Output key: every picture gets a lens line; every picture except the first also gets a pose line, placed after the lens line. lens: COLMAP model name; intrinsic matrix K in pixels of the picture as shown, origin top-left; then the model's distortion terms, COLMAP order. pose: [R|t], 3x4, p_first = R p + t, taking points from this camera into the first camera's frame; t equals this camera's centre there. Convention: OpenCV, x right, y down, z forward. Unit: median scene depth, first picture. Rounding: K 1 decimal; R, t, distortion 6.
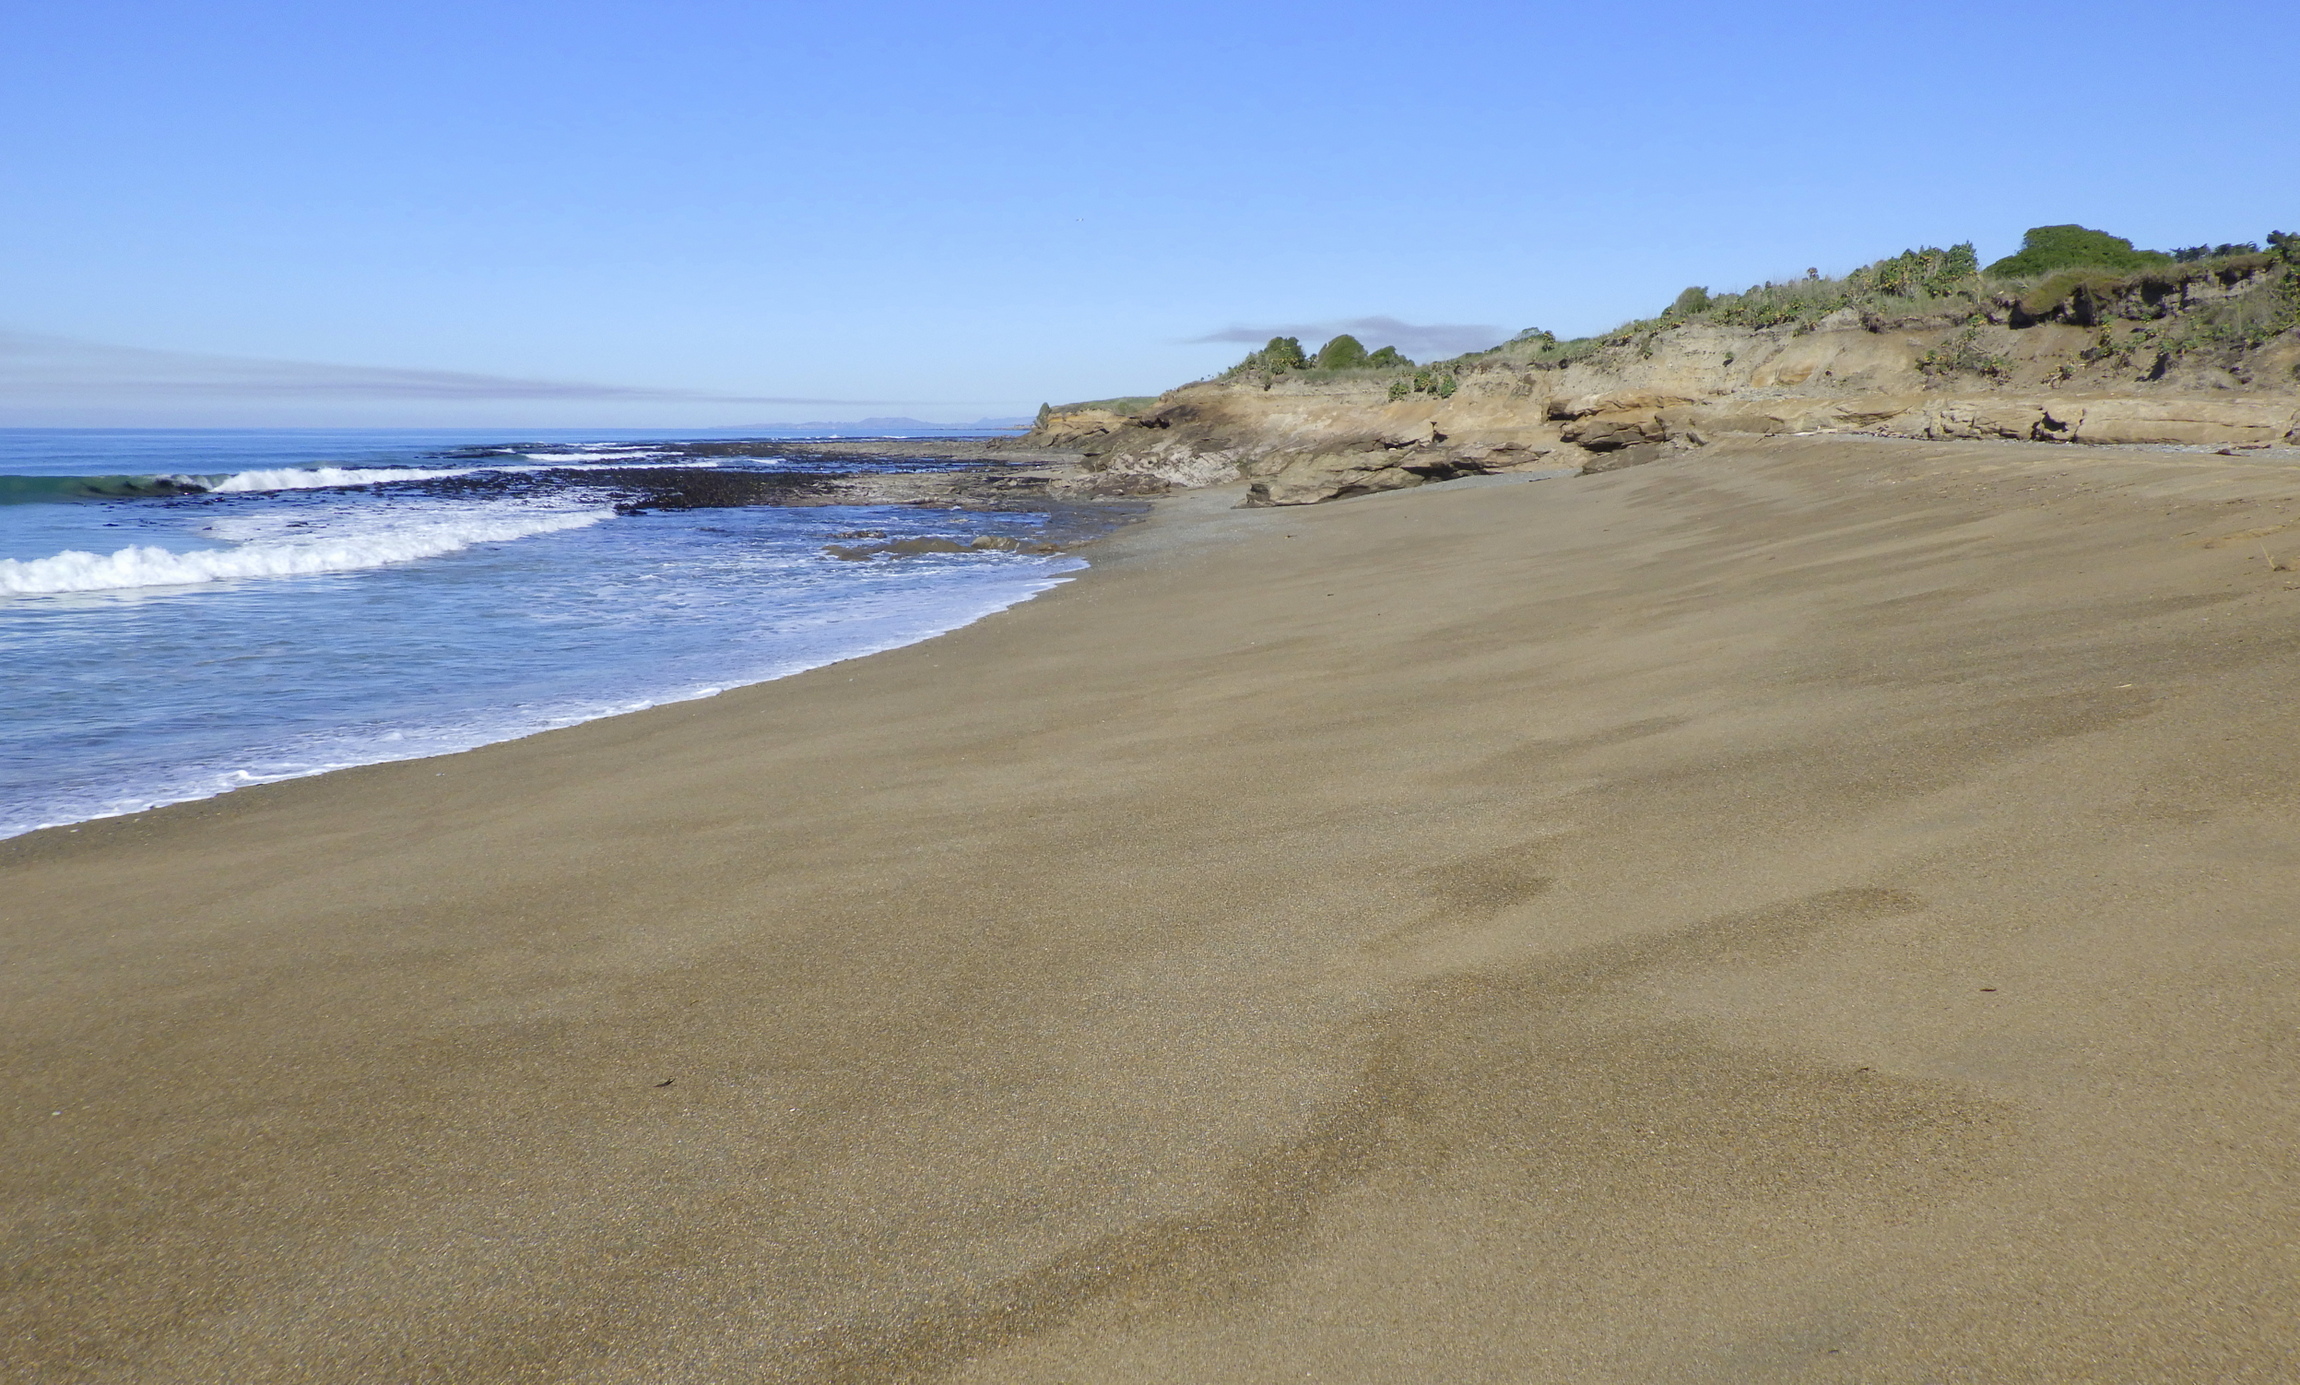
lens RADIAL K [[1873.8, 0, 1150.0], [0, 1873.8, 692.5], [0, 0, 1]] dist [0.000900, 0.001006]
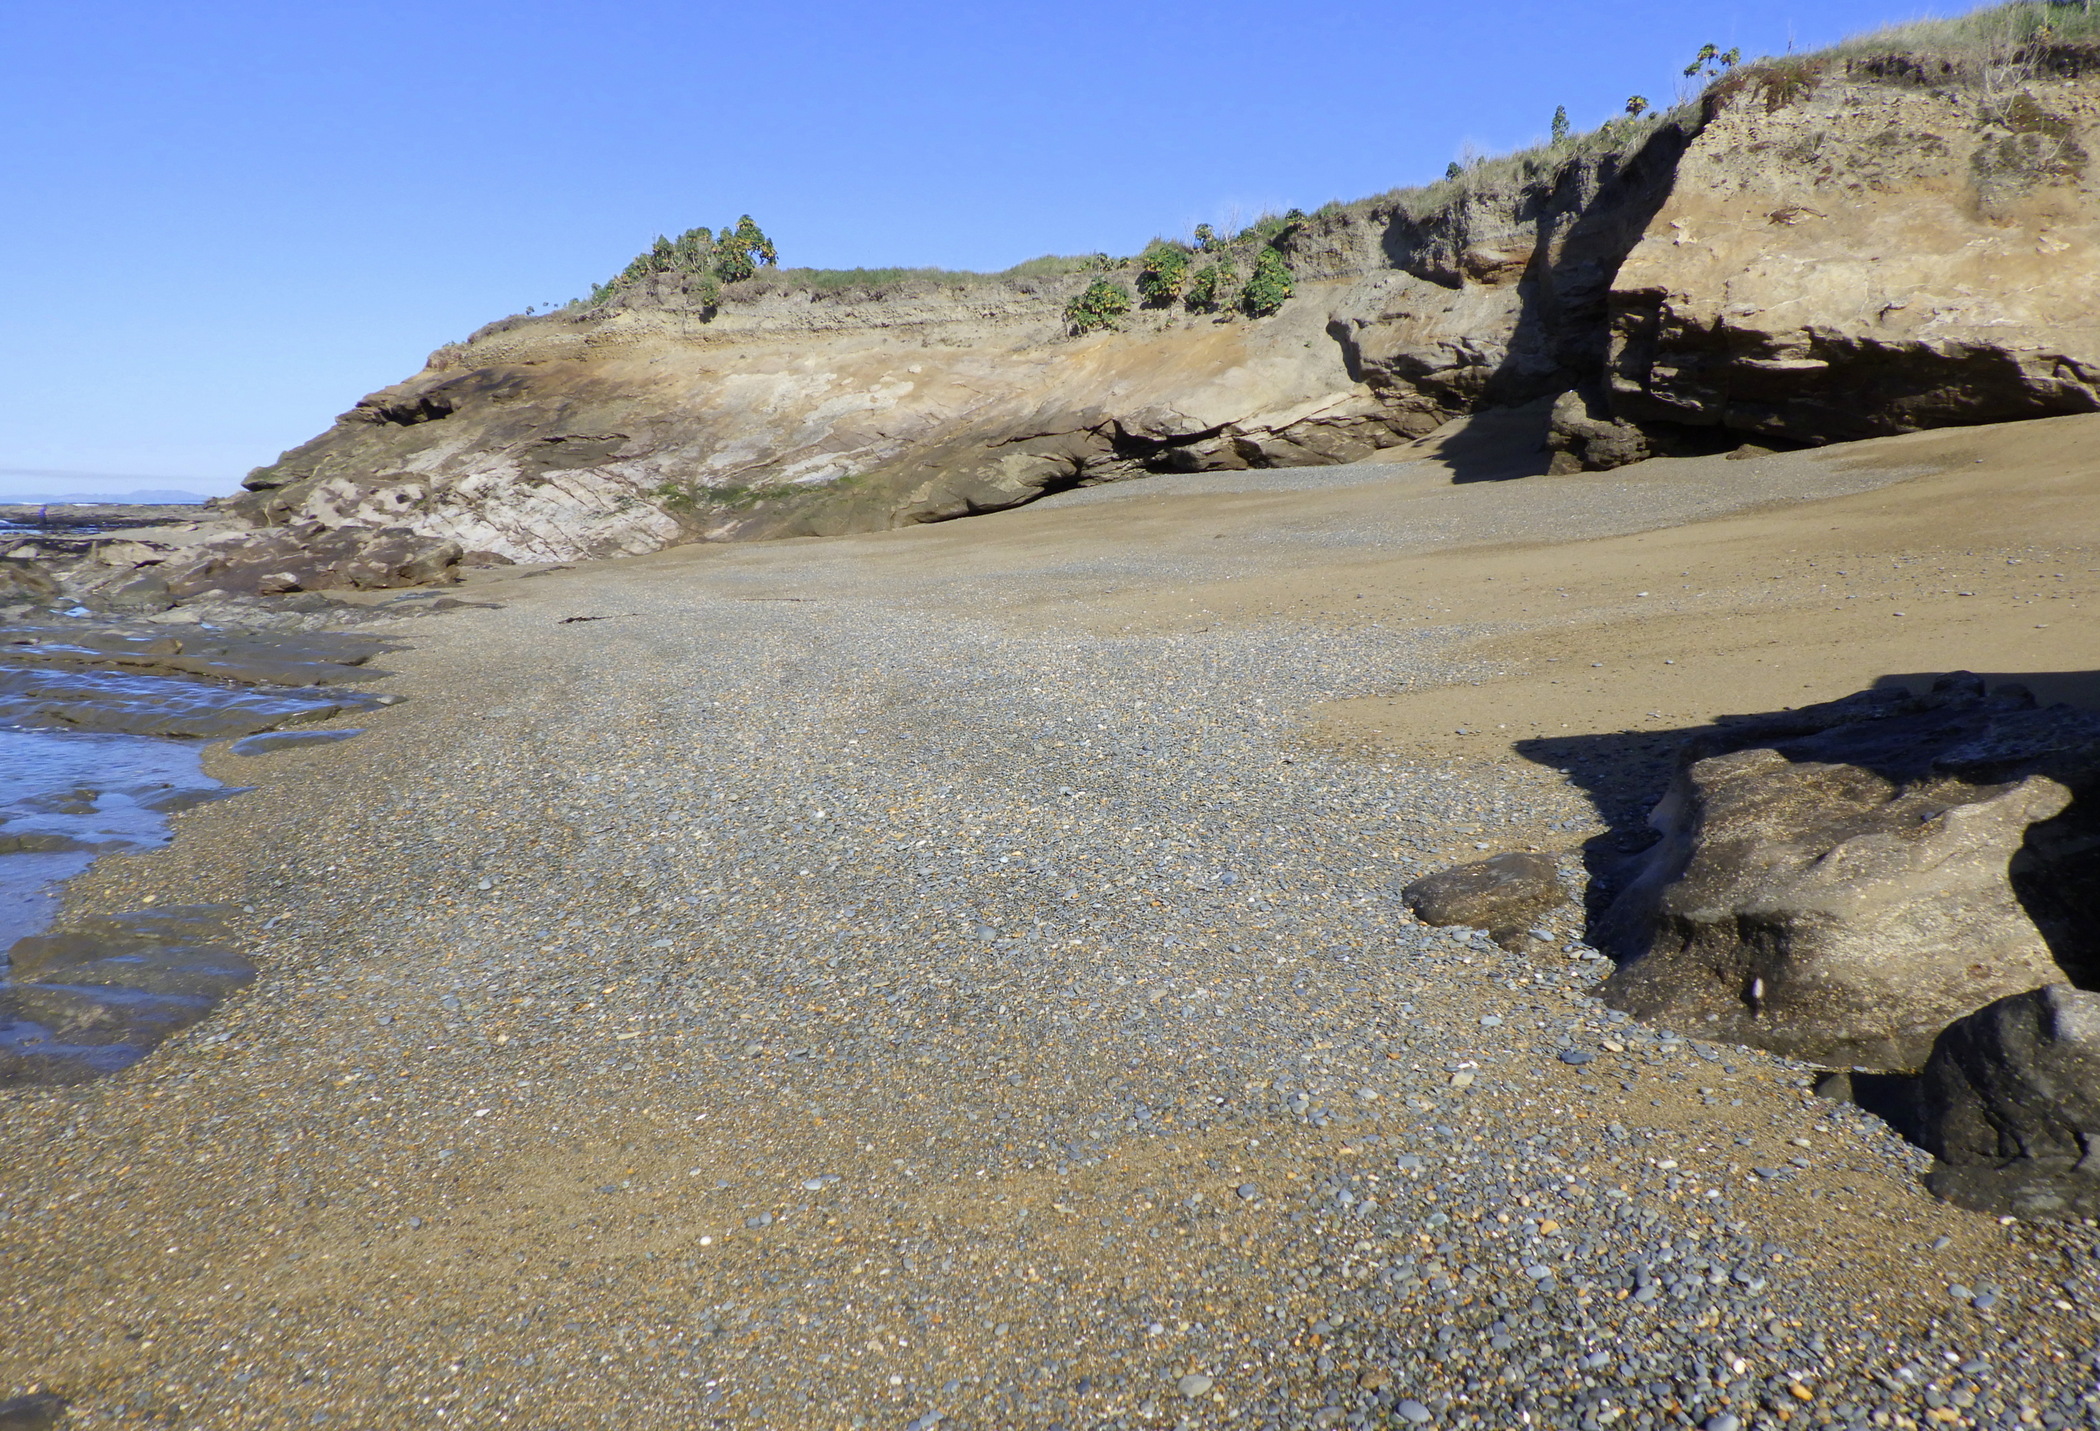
lens RADIAL K [[1668.0, 0, 1048.7], [0, 1668.0, 758.5], [0, 0, 1]] dist [0.009837, 0.002196]
pose [[0.940639, -0.041536, 0.336857, 0.007393], [0.038160, 0.999133, 0.016640, -0.075544], [-0.337257, -0.002798, 0.941409, 0.679215]]
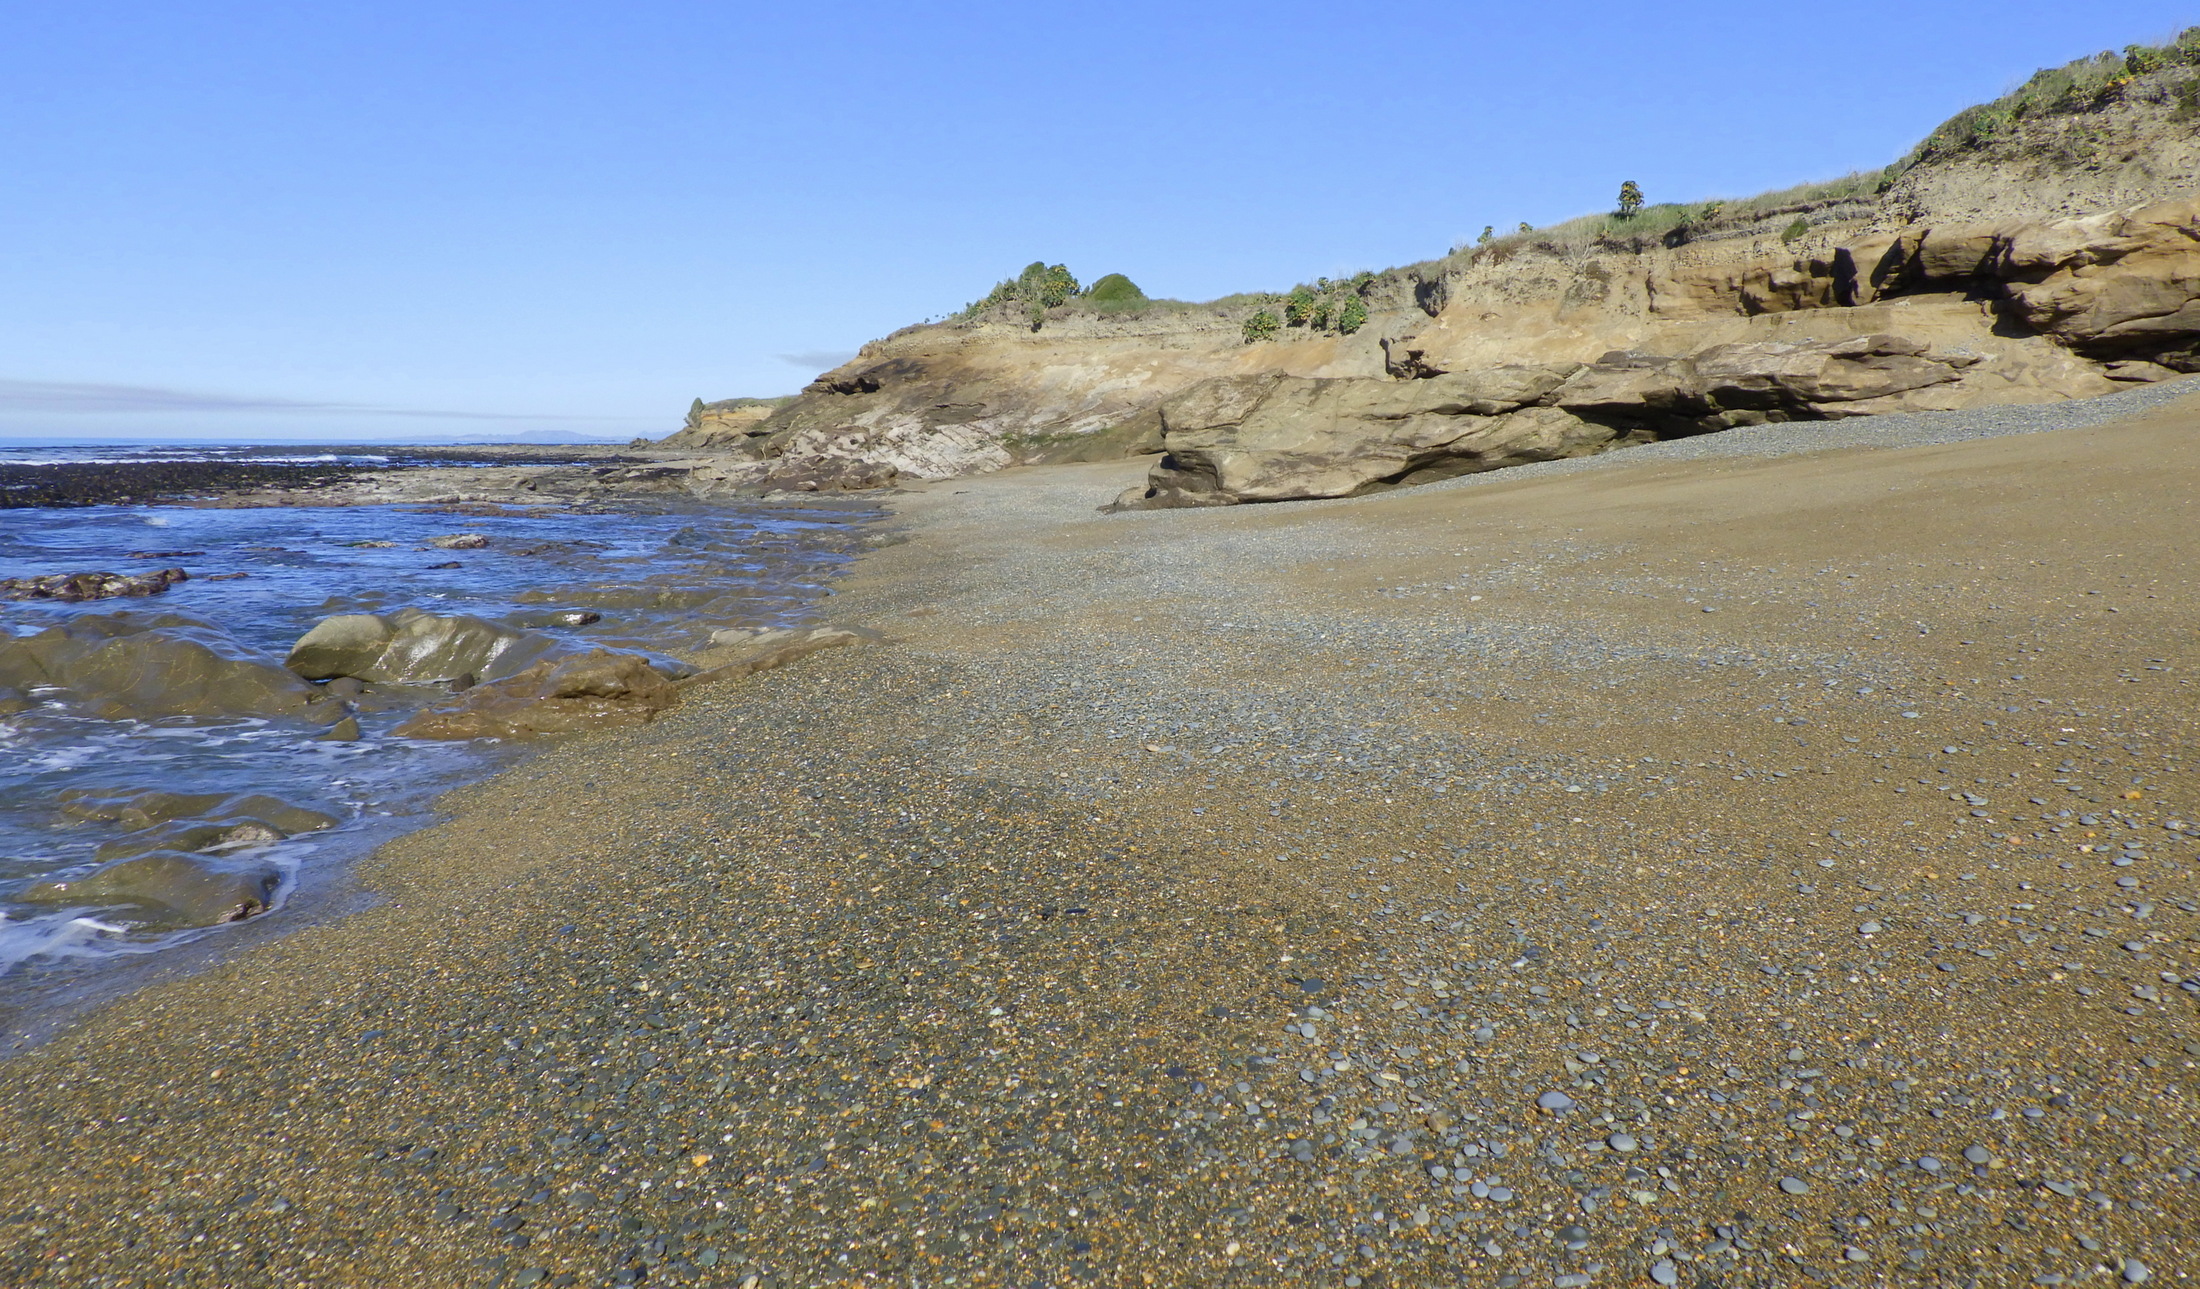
lens RADIAL K [[1765.7, 0, 1094.5], [0, 1765.7, 591.1], [0, 0, 1]] dist [0.025790, 0.002397]
pose [[0.986941, -0.007925, 0.160888, -0.017077], [0.016987, 0.998340, -0.055026, -0.040774], [-0.160185, 0.057041, 0.985438, 0.428171]]
